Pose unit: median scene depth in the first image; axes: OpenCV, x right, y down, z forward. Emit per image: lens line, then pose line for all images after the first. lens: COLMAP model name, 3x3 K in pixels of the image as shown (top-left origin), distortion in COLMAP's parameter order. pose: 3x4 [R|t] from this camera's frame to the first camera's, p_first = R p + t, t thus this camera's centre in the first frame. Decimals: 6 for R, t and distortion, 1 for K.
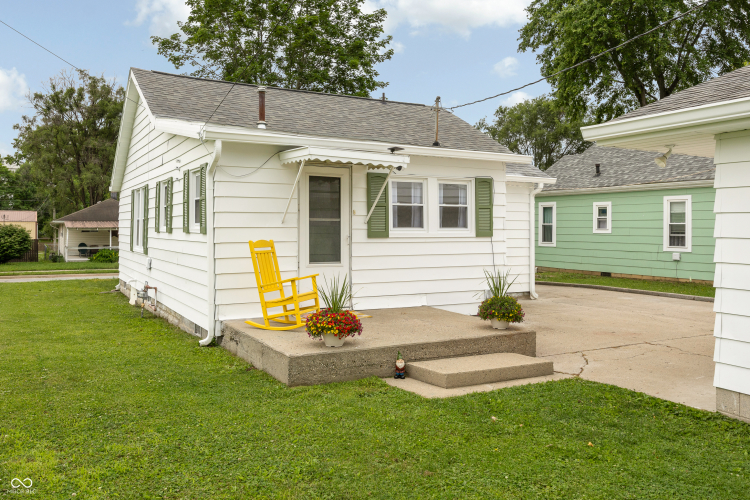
lens RADIAL K [[614.8, 0, 379.4], [0, 614.8, 205.1], [0, 0, 1]] dist [-0.015860, -0.003564]
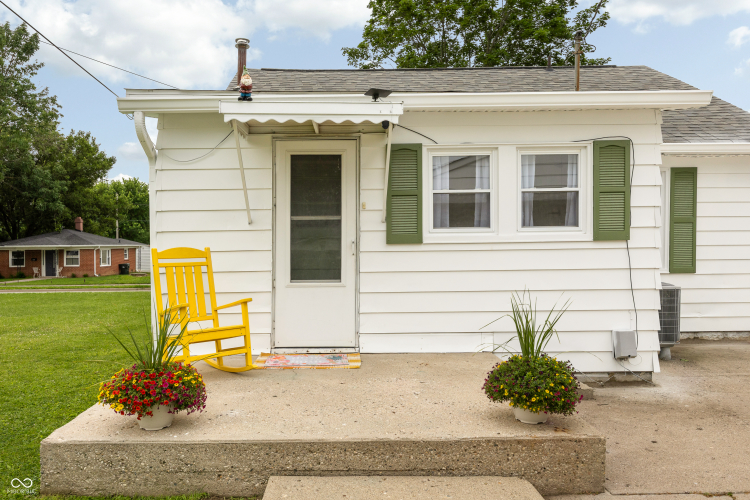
lens RADIAL K [[573.7, 0, 352.5], [0, 573.7, 249.2], [0, 0, 1]] dist [-0.009755, -0.007495]
pose [[0.867924, -0.009245, -0.496611, 0.246509], [0.033536, 0.998636, 0.040021, 0.032146], [0.495563, -0.051390, 0.867050, 0.436788]]
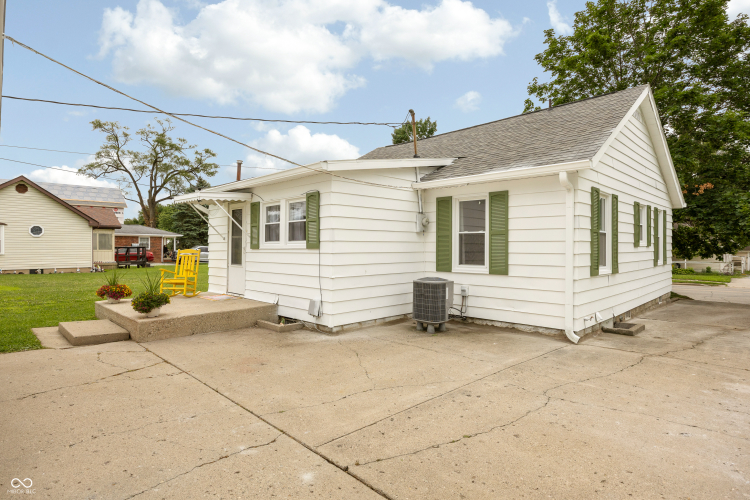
lens RADIAL K [[400.4, 0, 371.2], [0, 400.4, 245.0], [0, 0, 1]] dist [-0.002461, -0.002203]
pose [[0.264539, -0.009603, -0.964327, 0.926351], [0.038409, 0.999262, 0.000586, 0.052931], [0.963610, -0.037194, 0.264713, 0.992876]]
